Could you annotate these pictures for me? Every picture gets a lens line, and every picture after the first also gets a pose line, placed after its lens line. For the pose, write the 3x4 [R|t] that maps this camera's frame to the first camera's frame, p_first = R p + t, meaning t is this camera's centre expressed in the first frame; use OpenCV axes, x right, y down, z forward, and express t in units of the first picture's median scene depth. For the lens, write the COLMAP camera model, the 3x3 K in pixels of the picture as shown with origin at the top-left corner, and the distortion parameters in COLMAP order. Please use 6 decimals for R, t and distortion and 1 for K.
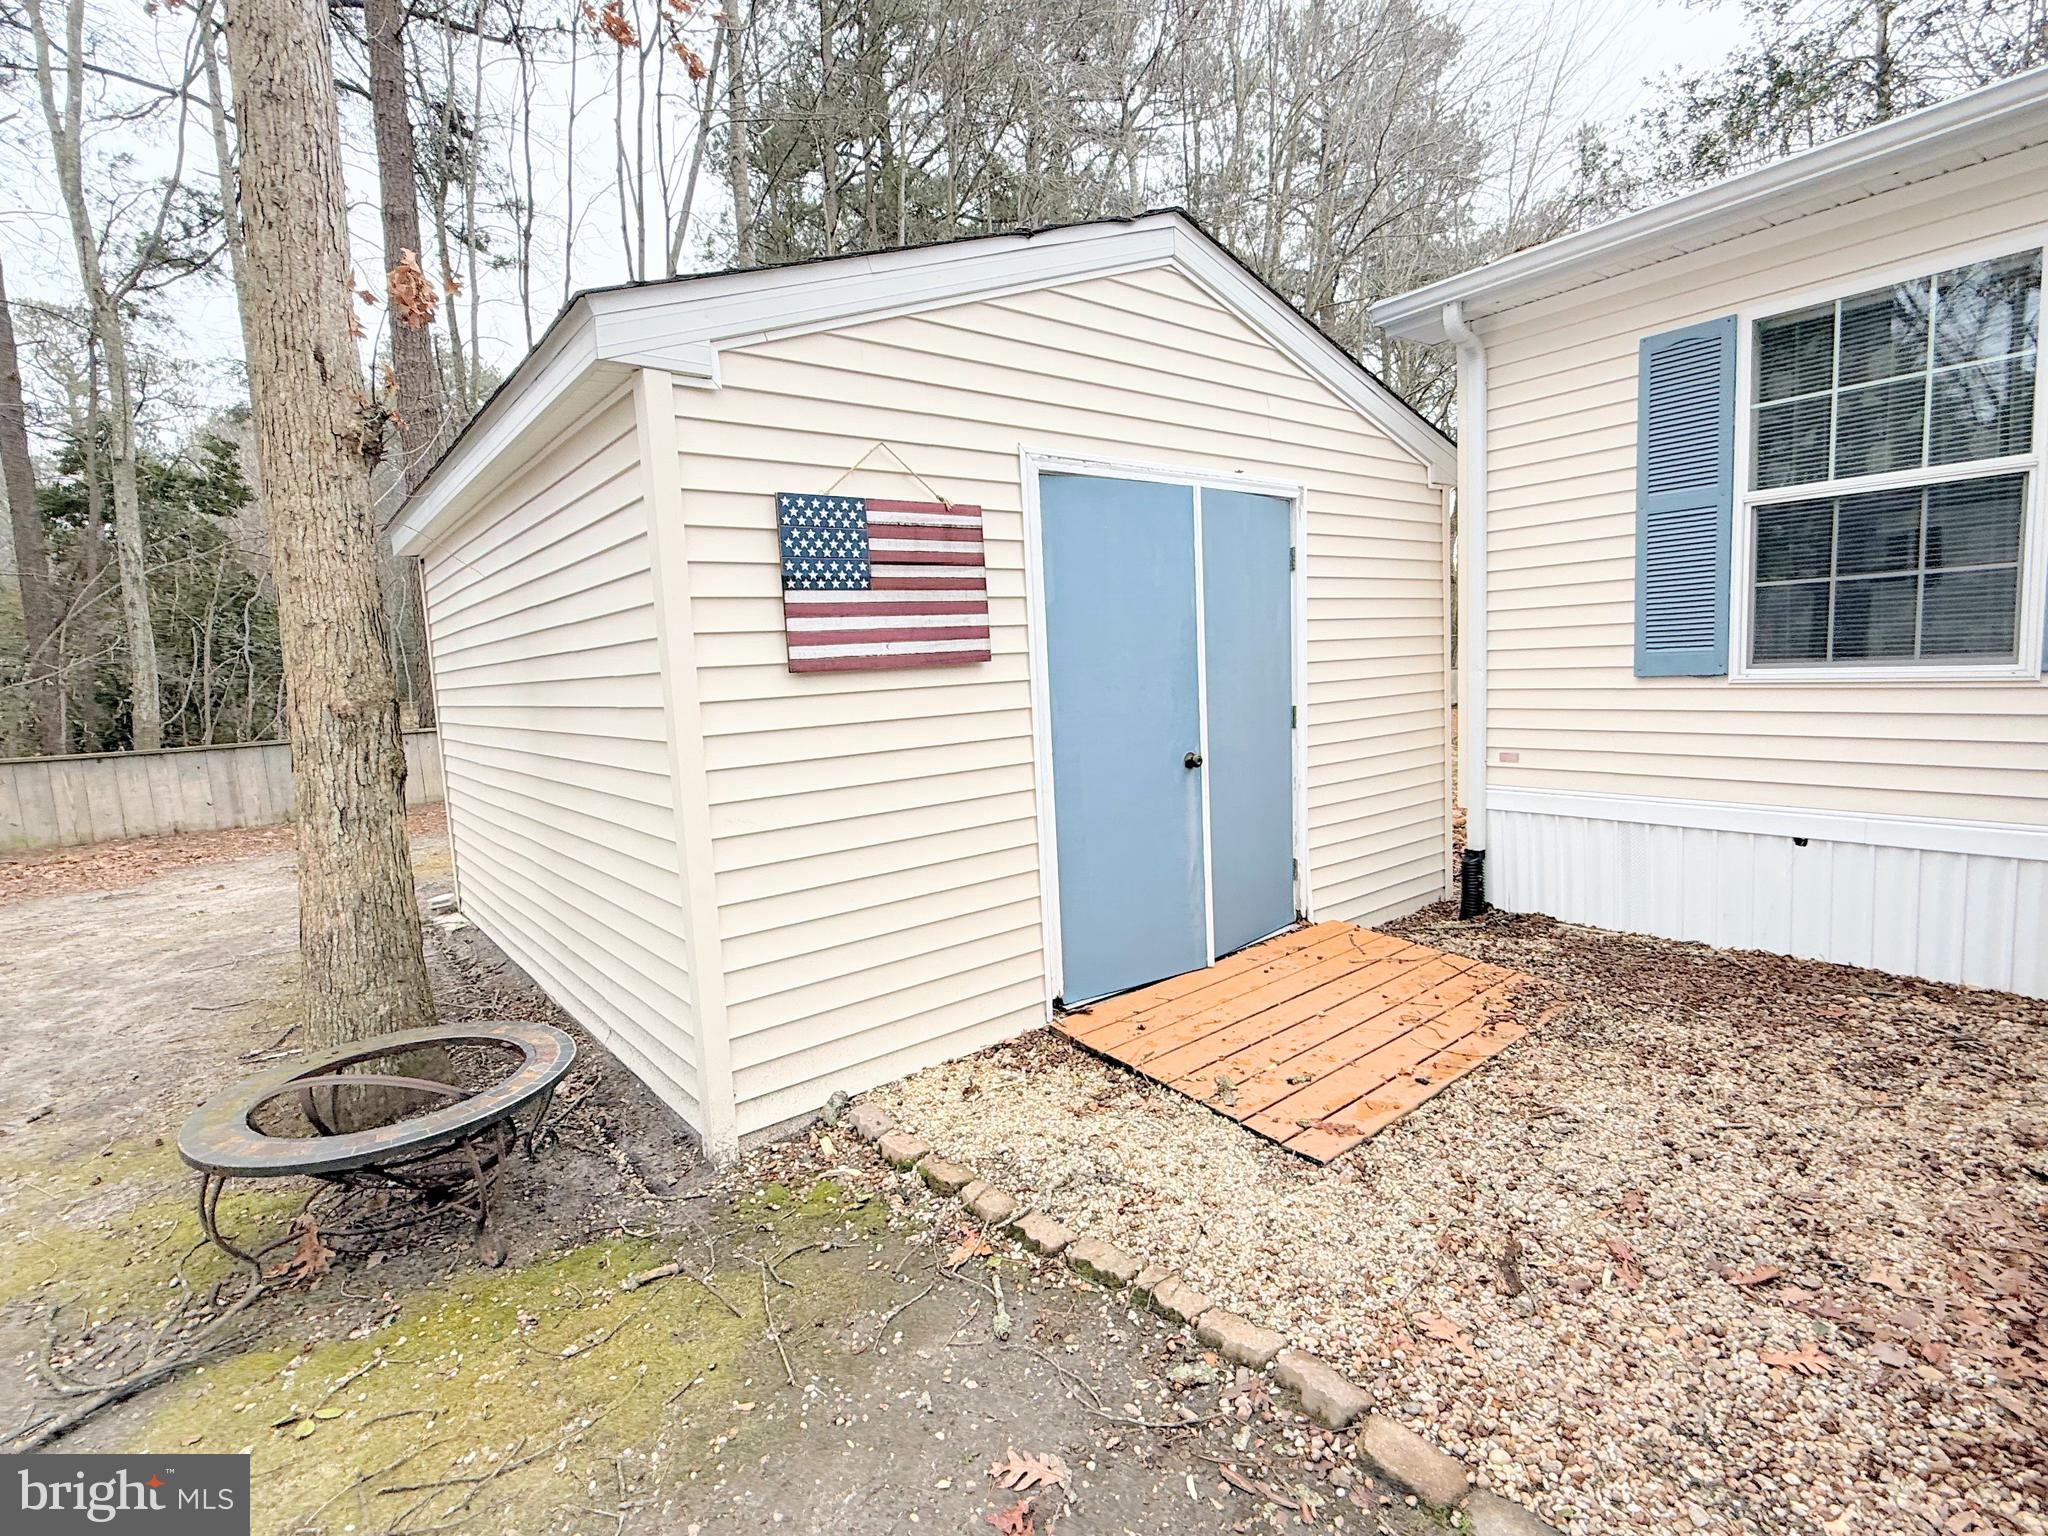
lens RADIAL K [[971.2, 0, 1024.0], [0, 971.2, 768.0], [0, 0, 1]] dist [0.000504, -0.000826]
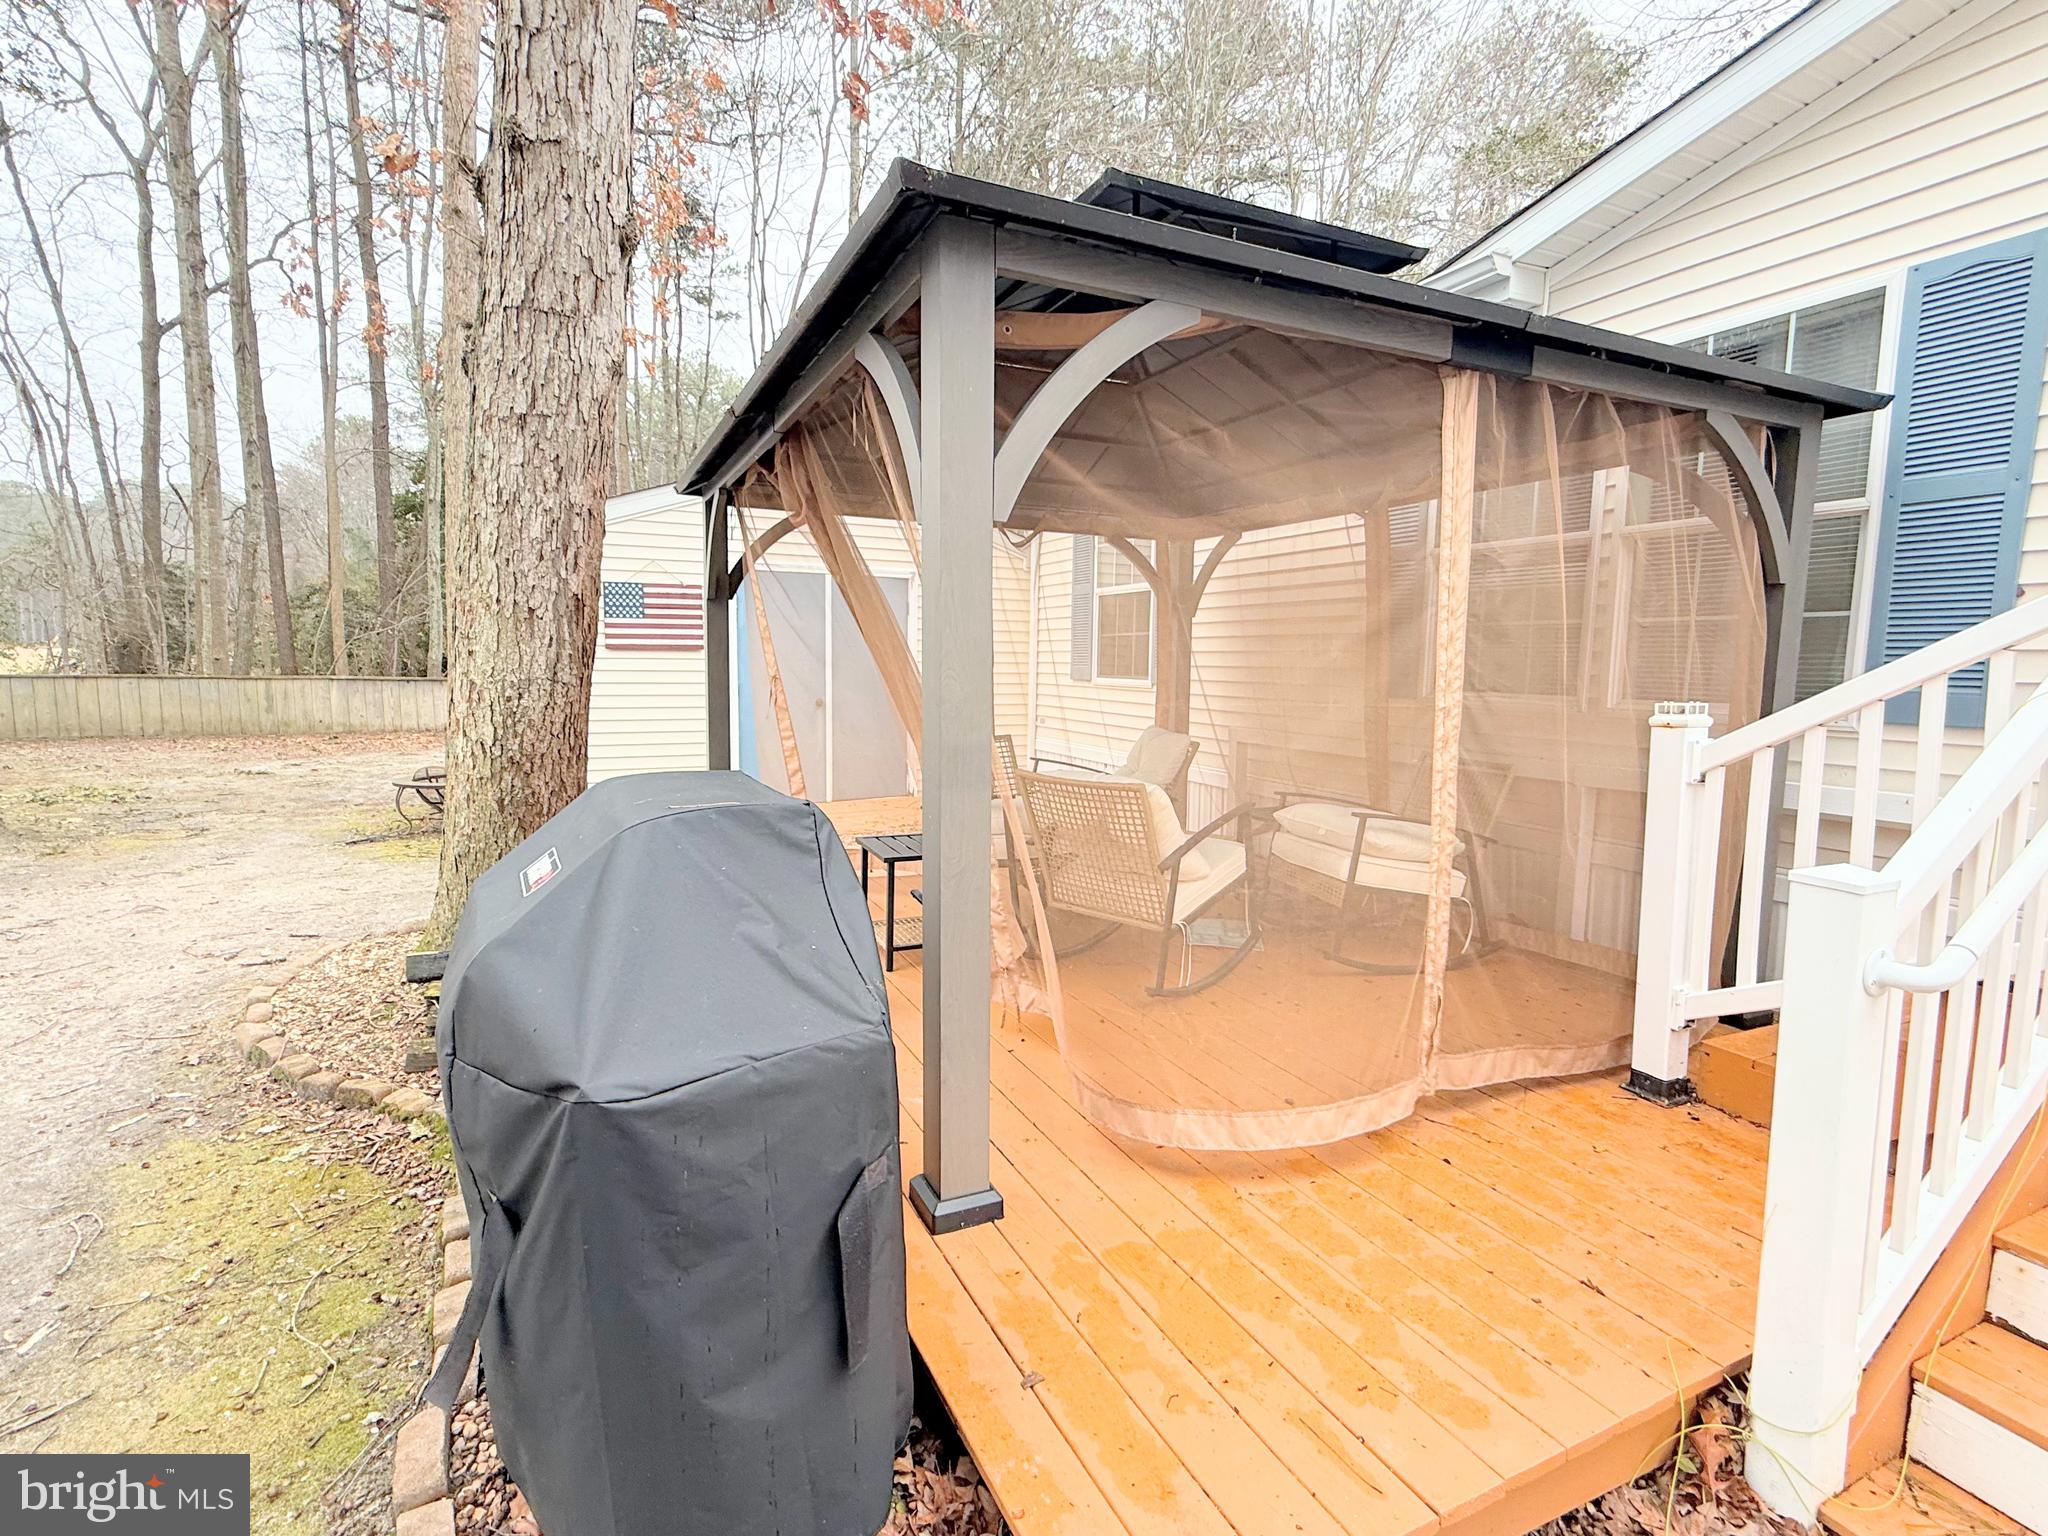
lens RADIAL K [[971.2, 0, 1024.0], [0, 971.2, 768.0], [0, 0, 1]] dist [0.000504, -0.000826]
pose [[0.973955, 0.085847, -0.209862, 0.967704], [-0.084712, 0.996301, 0.014408, 0.059620], [0.210323, 0.003745, 0.977625, -0.892243]]
